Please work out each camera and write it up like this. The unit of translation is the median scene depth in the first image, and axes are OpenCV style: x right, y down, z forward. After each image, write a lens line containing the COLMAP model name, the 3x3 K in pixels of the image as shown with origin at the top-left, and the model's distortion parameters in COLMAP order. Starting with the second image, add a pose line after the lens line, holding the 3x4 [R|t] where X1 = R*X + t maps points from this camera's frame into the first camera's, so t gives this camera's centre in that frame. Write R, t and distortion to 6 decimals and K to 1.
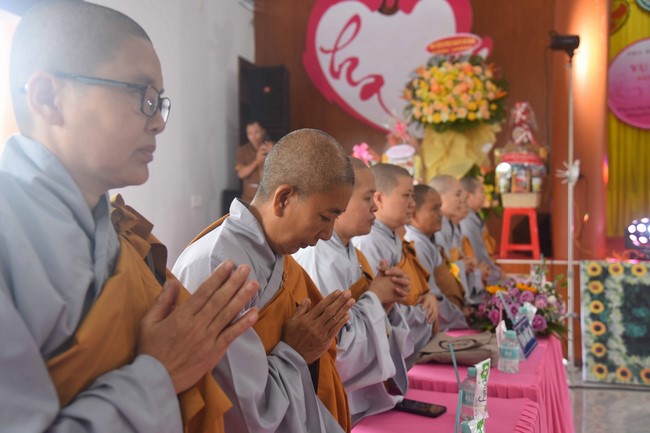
lens RADIAL K [[672.1, 0, 321.2], [0, 672.1, 215.6], [0, 0, 1]] dist [0.069295, 0.000000]
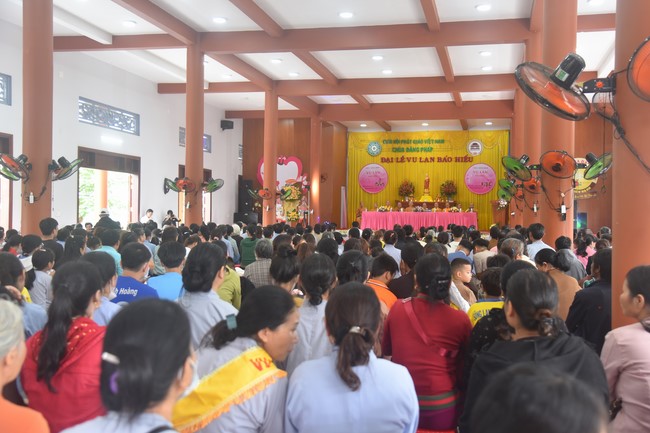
lens RADIAL K [[672.1, 0, 343.5], [0, 672.1, 213.2], [0, 0, 1]] dist [0.069295, 0.000000]
pose [[0.995095, 0.015283, 0.097741, 0.114276], [-0.013992, 0.999806, -0.013876, 0.008638], [-0.097934, 0.012440, 0.995115, -3.481263]]
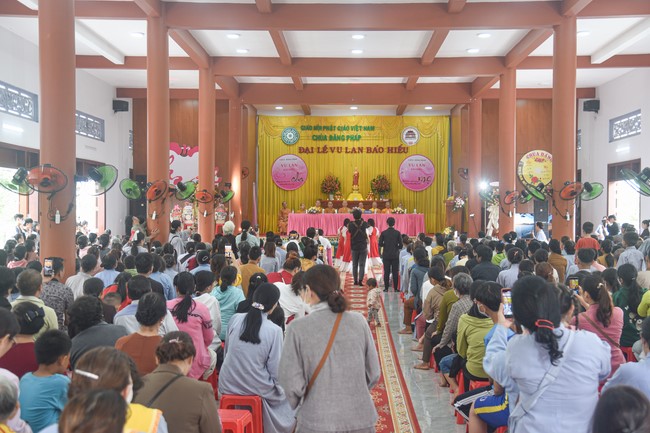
lens RADIAL K [[837.2, 0, 327.1], [0, 837.2, 218.2], [0, 0, 1]] dist [0.223488, 0.000000]
pose [[0.959235, 0.002111, 0.282603, -0.445296], [-0.001886, 0.999998, -0.001068, -0.037788], [-0.282605, 0.000491, 0.959236, -3.538454]]
